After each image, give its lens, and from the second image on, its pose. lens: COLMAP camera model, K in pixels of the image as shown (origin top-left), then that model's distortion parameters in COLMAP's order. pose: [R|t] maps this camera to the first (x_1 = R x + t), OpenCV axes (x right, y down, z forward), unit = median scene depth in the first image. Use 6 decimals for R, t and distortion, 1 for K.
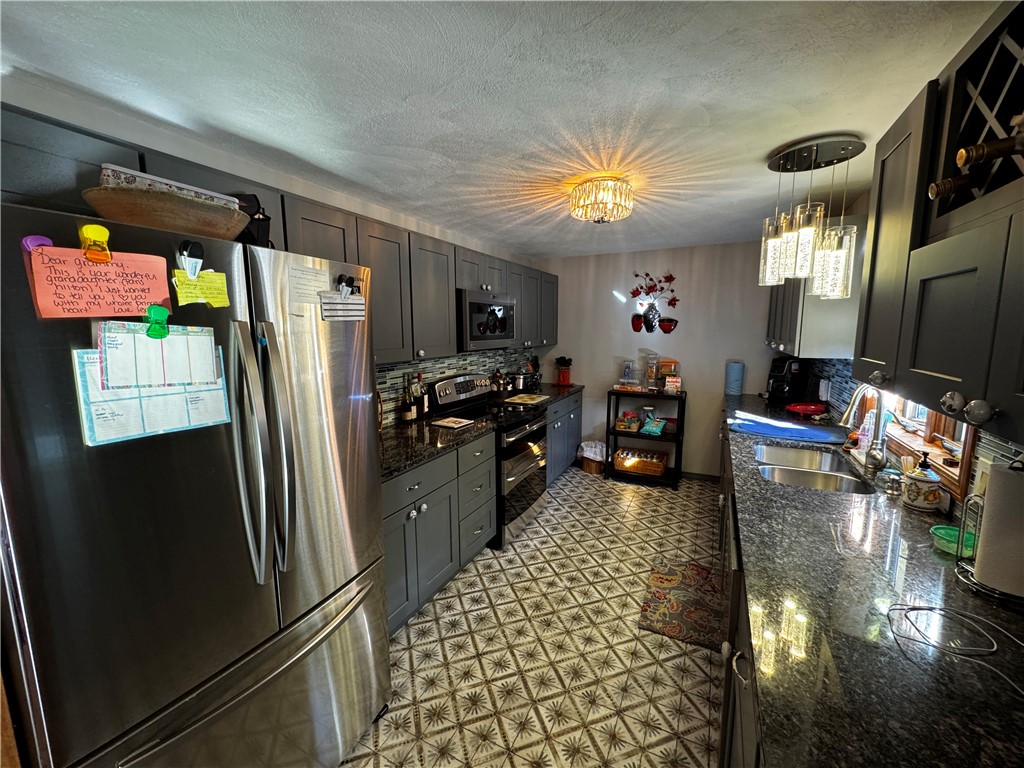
lens RADIAL K [[409.5, 0, 512.1], [0, 409.5, 384.3], [0, 0, 1]] dist [-0.002250, 0.000202]
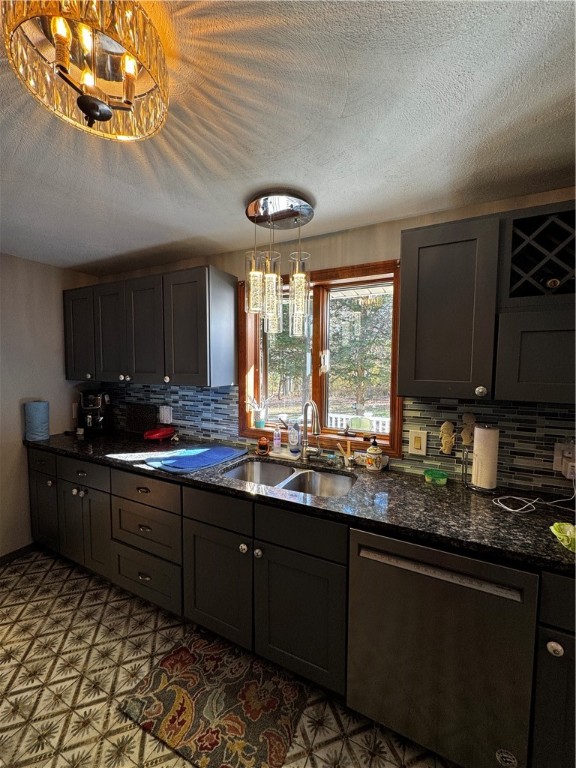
lens RADIAL K [[307.1, 0, 287.3], [0, 307.1, 384.3], [0, 0, 1]] dist [-0.002250, 0.000202]
pose [[0.002700, -0.056171, 0.998418, -0.102832], [0.131409, 0.989783, 0.055330, -0.076590], [-0.991325, 0.131052, 0.010054, 0.660307]]
